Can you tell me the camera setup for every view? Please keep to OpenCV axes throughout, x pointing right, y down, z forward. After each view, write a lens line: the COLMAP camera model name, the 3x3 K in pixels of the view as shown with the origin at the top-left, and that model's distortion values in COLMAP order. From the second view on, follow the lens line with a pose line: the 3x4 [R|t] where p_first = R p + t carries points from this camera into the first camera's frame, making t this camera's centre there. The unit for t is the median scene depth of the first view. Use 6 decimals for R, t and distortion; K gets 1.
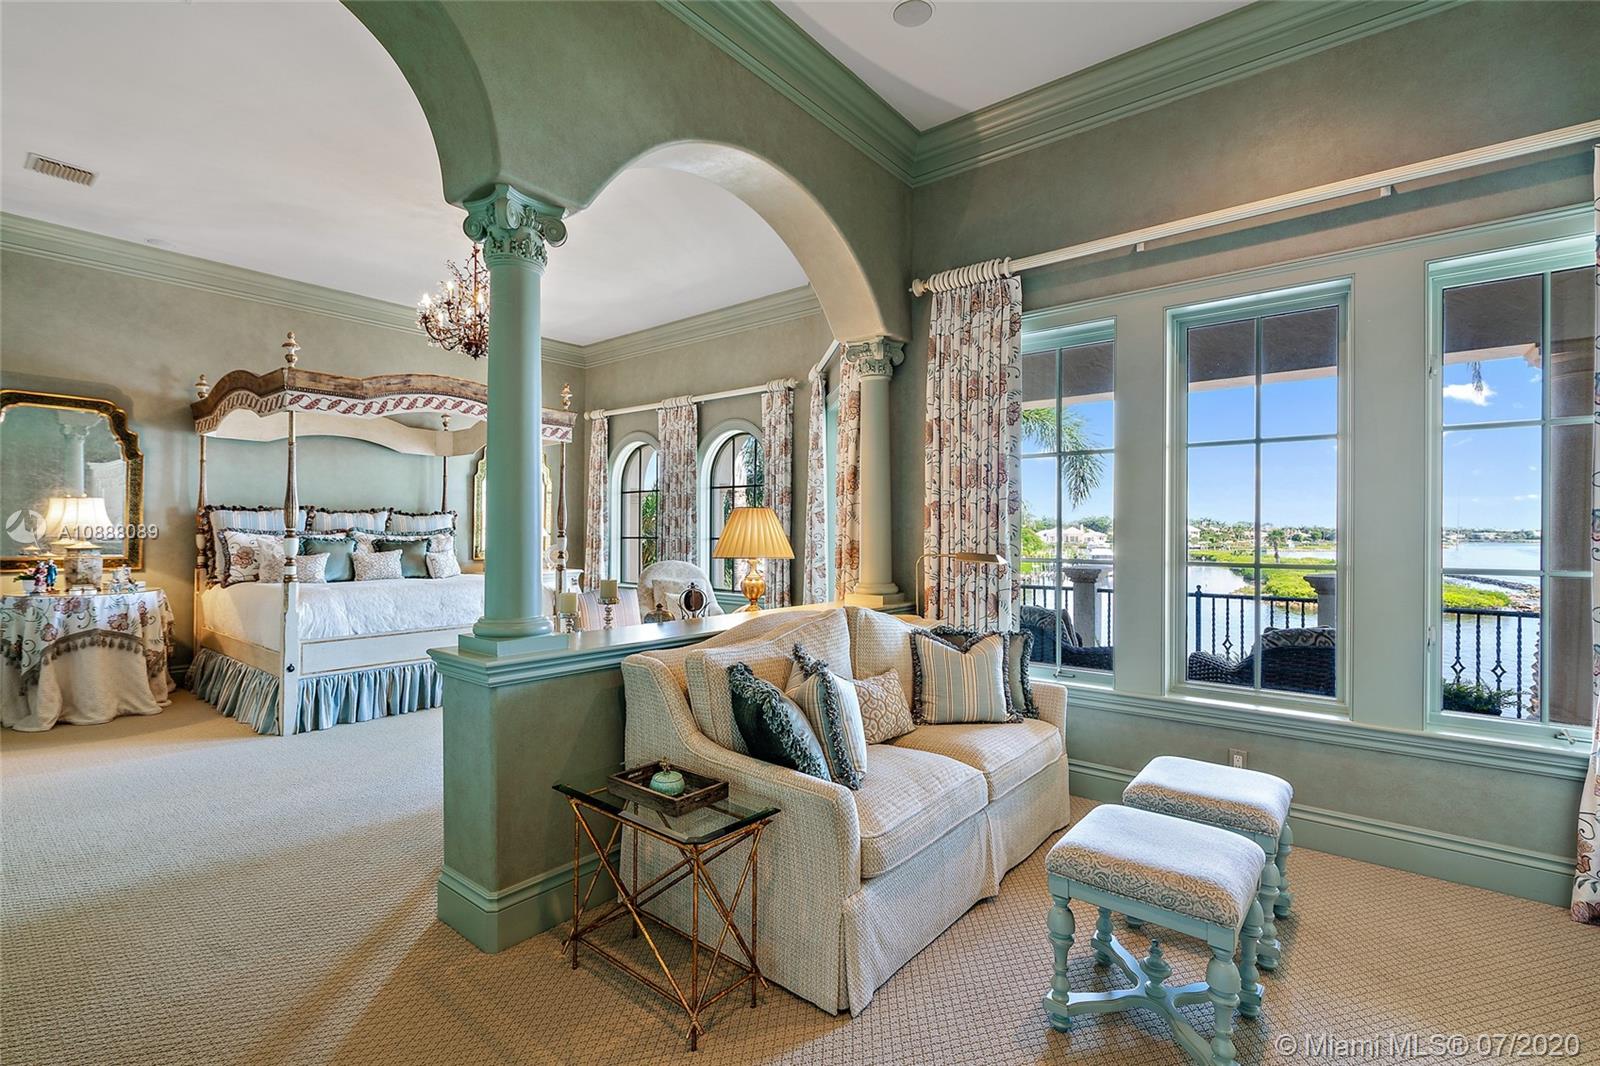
lens RADIAL K [[730.5, 0, 799.6], [0, 730.5, 535.3], [0, 0, 1]] dist [-0.012033, 0.003740]
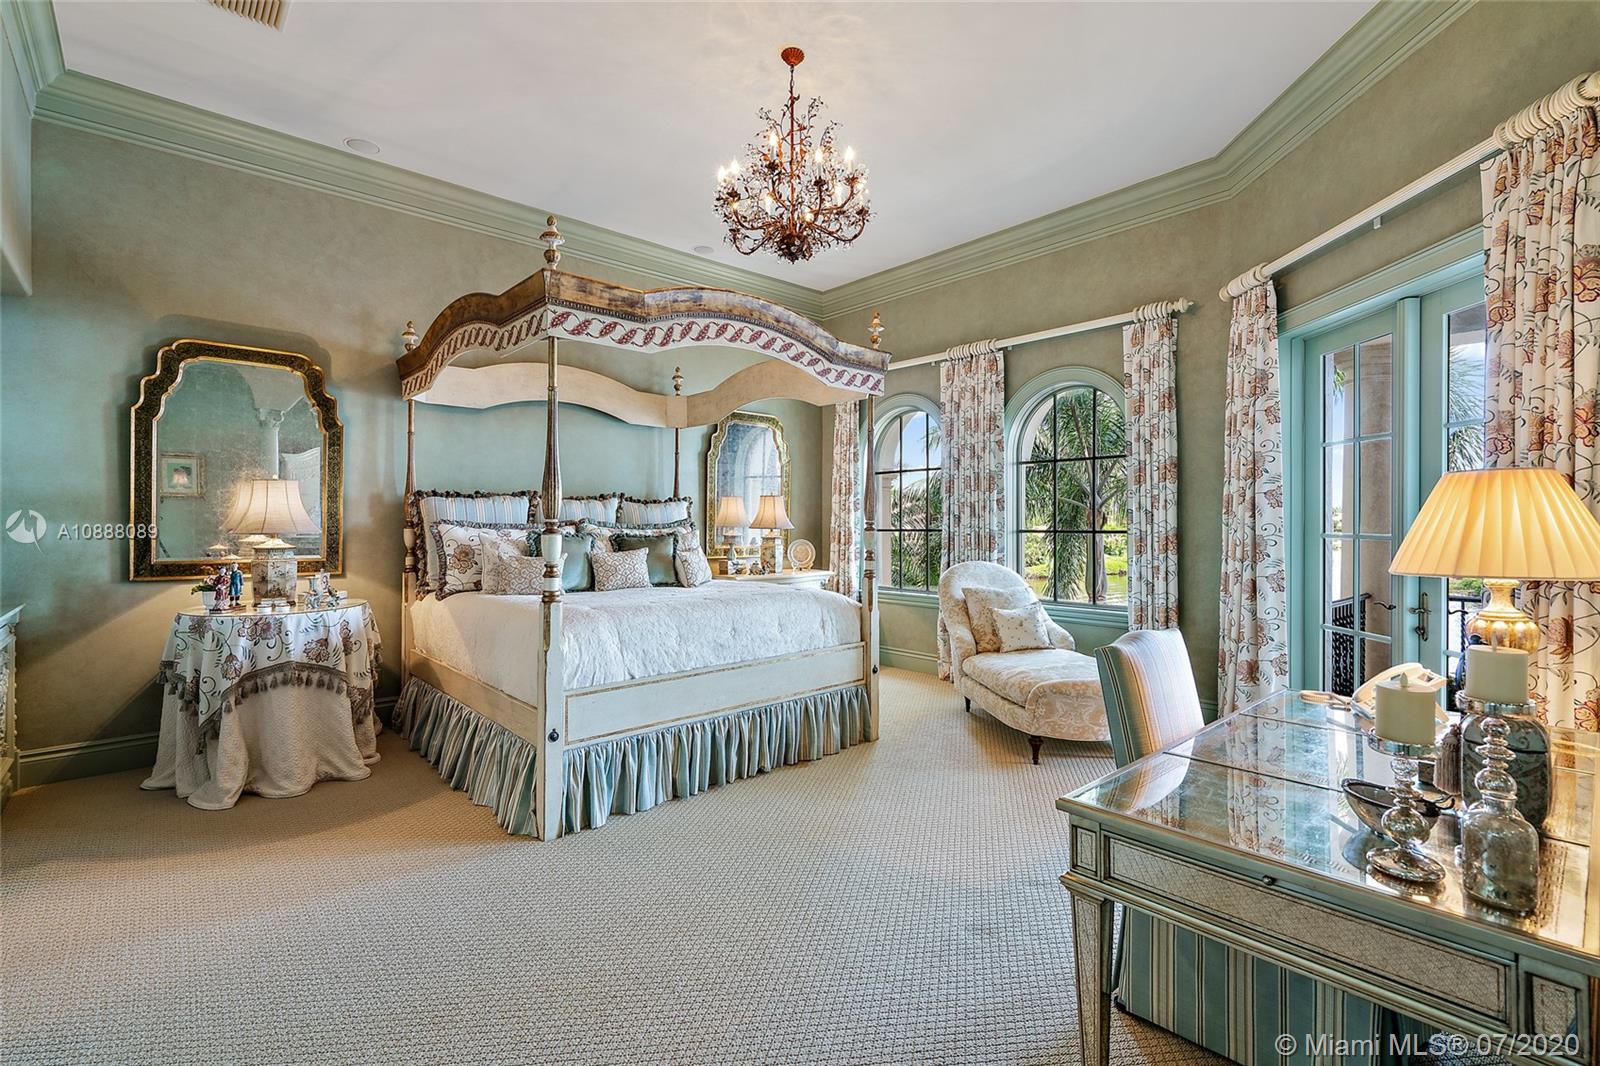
lens RADIAL K [[730.5, 0, 802.3], [0, 730.5, 527.9], [0, 0, 1]] dist [-0.012033, 0.003740]
pose [[0.987157, -0.003396, -0.159715, -0.297682], [0.003804, 0.999990, 0.002248, -0.001994], [0.159706, -0.002827, 0.987161, 0.311880]]
